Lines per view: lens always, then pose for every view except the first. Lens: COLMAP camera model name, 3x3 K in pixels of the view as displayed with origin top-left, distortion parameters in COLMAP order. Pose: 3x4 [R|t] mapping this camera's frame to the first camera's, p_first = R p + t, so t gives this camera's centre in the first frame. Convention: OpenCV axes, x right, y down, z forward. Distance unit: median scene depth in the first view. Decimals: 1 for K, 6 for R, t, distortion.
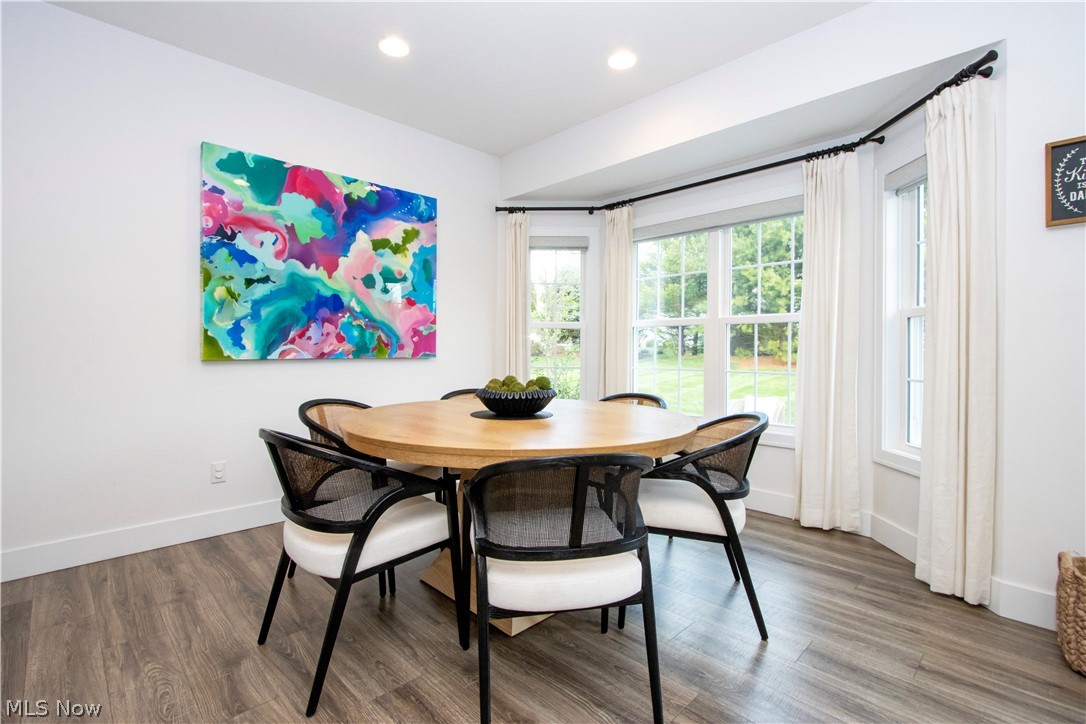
lens RADIAL K [[500.3, 0, 541.4], [0, 500.3, 352.0], [0, 0, 1]] dist [-0.015503, 0.002419]
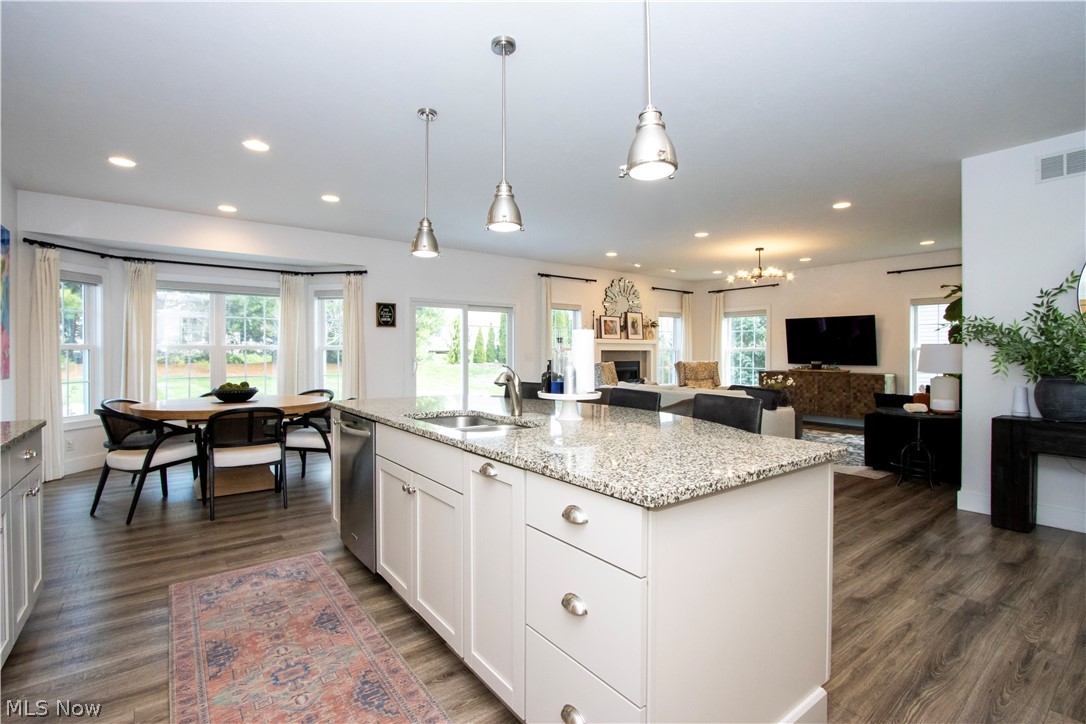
lens RADIAL K [[500.3, 0, 541.9], [0, 500.3, 353.8], [0, 0, 1]] dist [-0.015503, 0.002419]
pose [[0.120034, -0.006601, 0.992748, -1.391685], [0.008287, 0.999950, 0.005646, -0.049679], [-0.992735, 0.007549, 0.120083, -0.329919]]
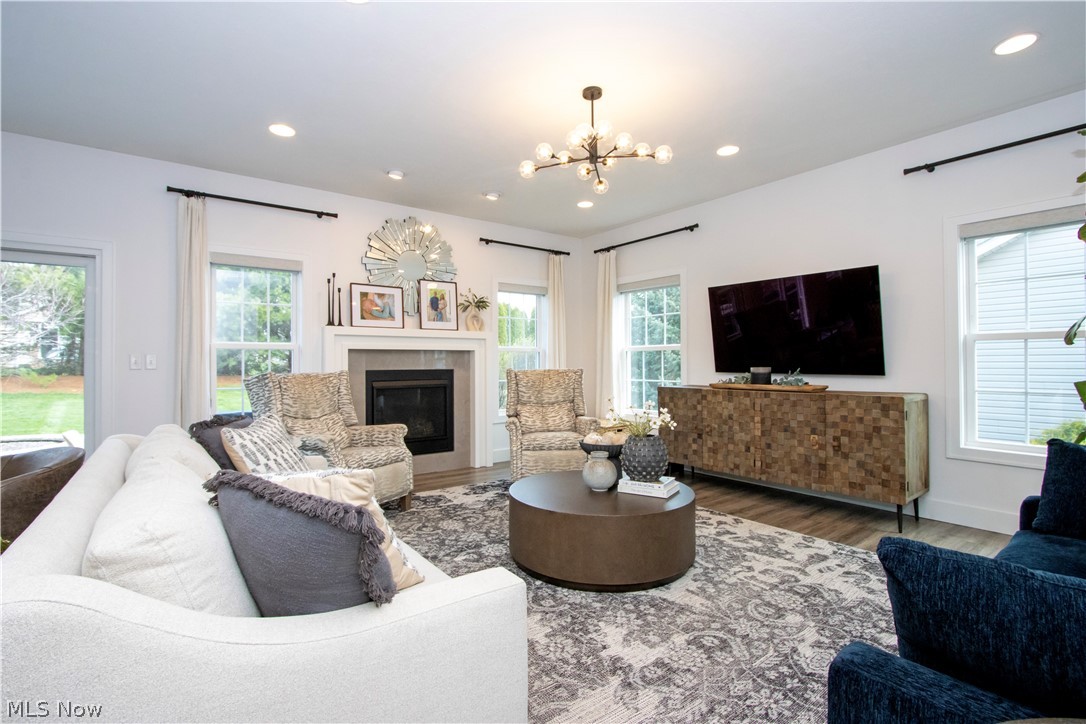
lens RADIAL K [[500.3, 0, 541.2], [0, 500.3, 357.2], [0, 0, 1]] dist [-0.015503, 0.002419]
pose [[0.128809, 0.006717, 0.991647, 0.112219], [0.014149, 0.999863, -0.008610, -0.003824], [-0.991568, 0.015140, 0.128697, -1.094135]]
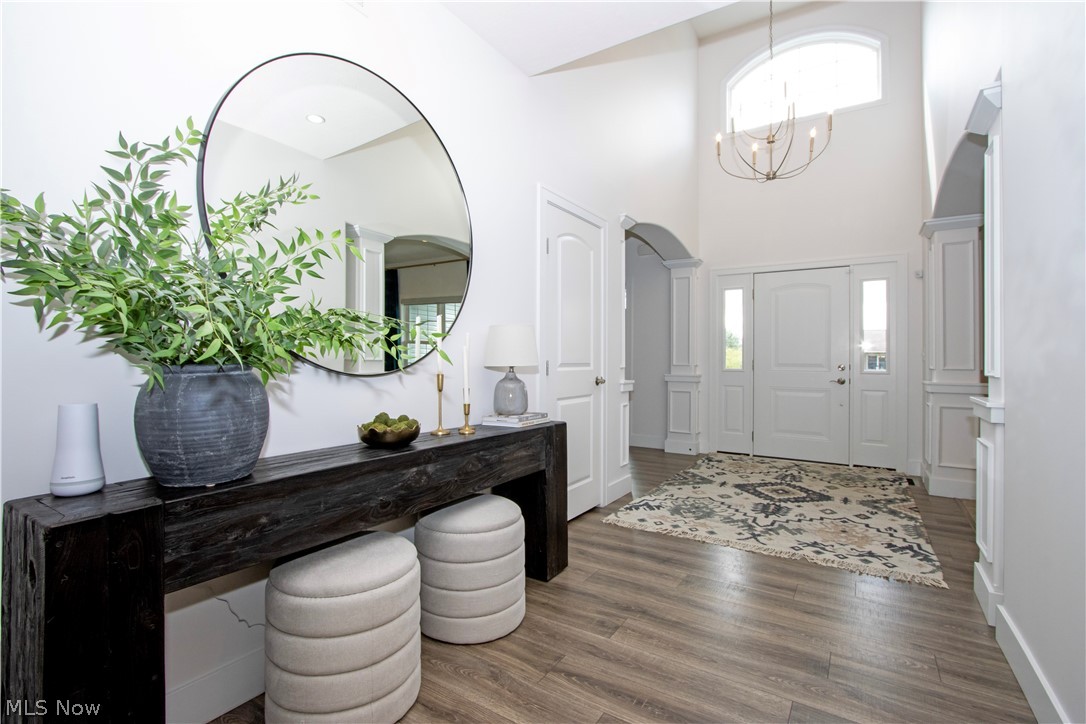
lens RADIAL K [[500.3, 0, 540.8], [0, 500.3, 358.1], [0, 0, 1]] dist [-0.015503, 0.002419]
pose [[-0.975670, -0.010589, -0.218990, -0.378477], [-0.011602, 0.999927, 0.003344, 0.002728], [0.218939, 0.005803, -0.975721, -0.847533]]
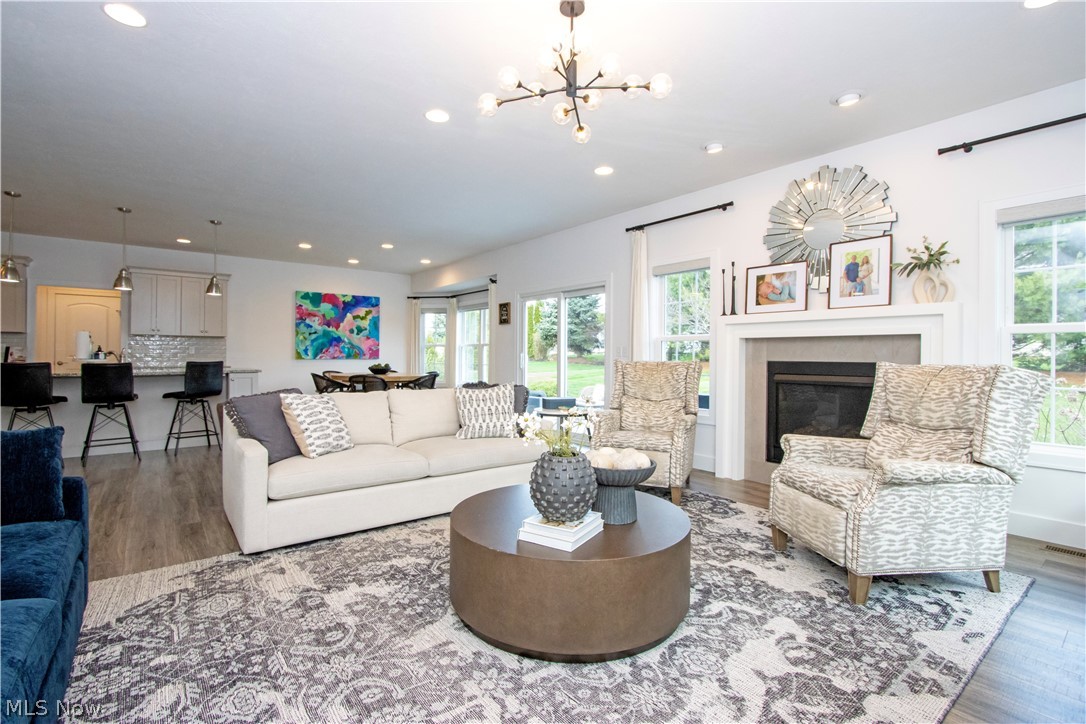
lens RADIAL K [[500.3, 0, 542.0], [0, 500.3, 353.4], [0, 0, 1]] dist [-0.015503, 0.002419]
pose [[0.994303, 0.001052, -0.106584, 1.114735], [-0.002278, 0.999933, -0.011384, 0.012132], [0.106565, 0.011561, 0.994238, -1.825868]]
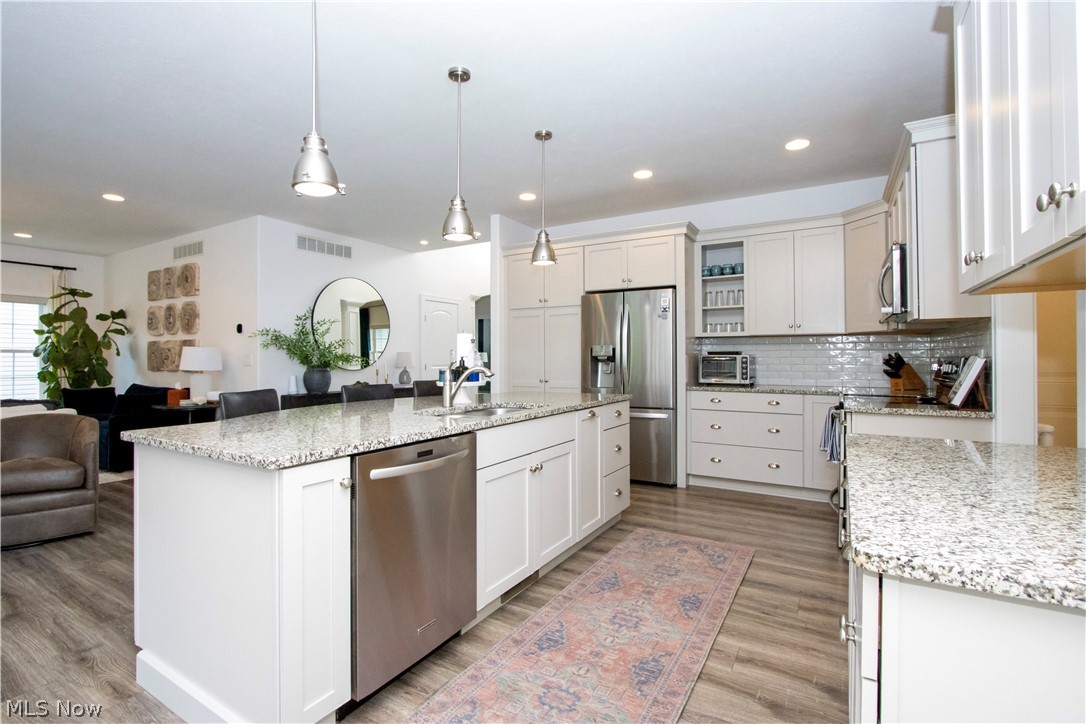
lens RADIAL K [[500.3, 0, 543.2], [0, 500.3, 358.8], [0, 0, 1]] dist [-0.015503, 0.002419]
pose [[-0.965607, -0.001197, -0.260003, -0.524536], [-0.003372, 0.999963, 0.007916, -0.036885], [0.259983, 0.008521, -0.965575, 0.710229]]
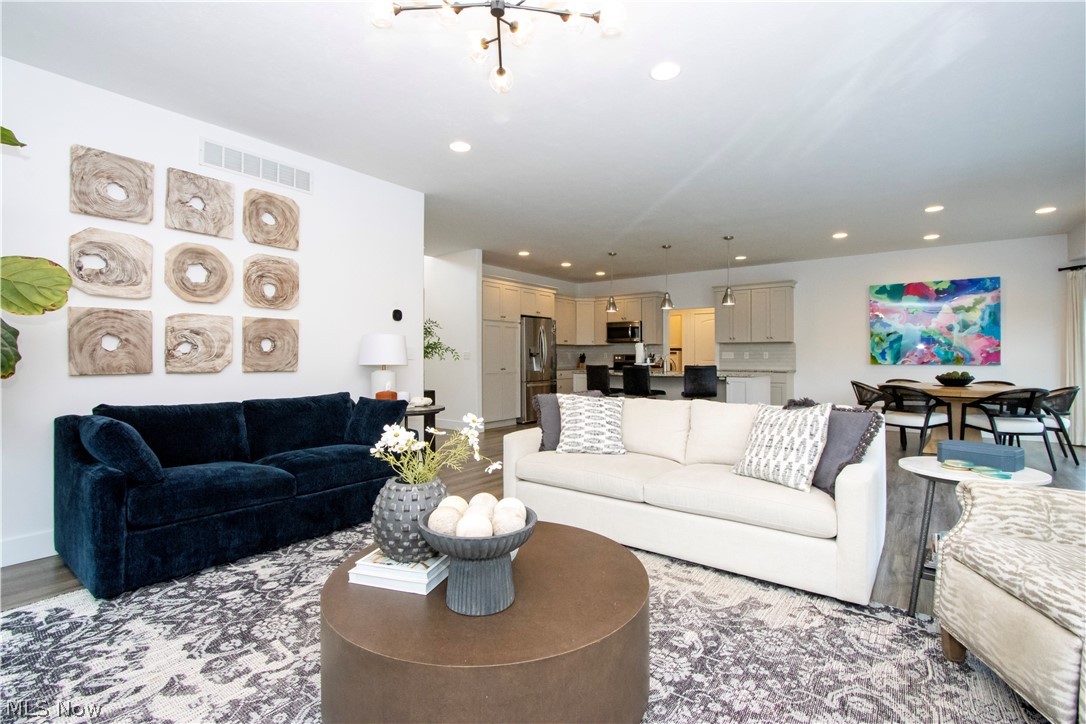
lens RADIAL K [[500.3, 0, 539.4], [0, 500.3, 355.8], [0, 0, 1]] dist [-0.015503, 0.002419]
pose [[0.139966, -0.008121, -0.990123, 1.635812], [-0.006348, 0.999938, -0.009098, 0.006202], [0.990136, 0.007559, 0.139906, -1.104549]]
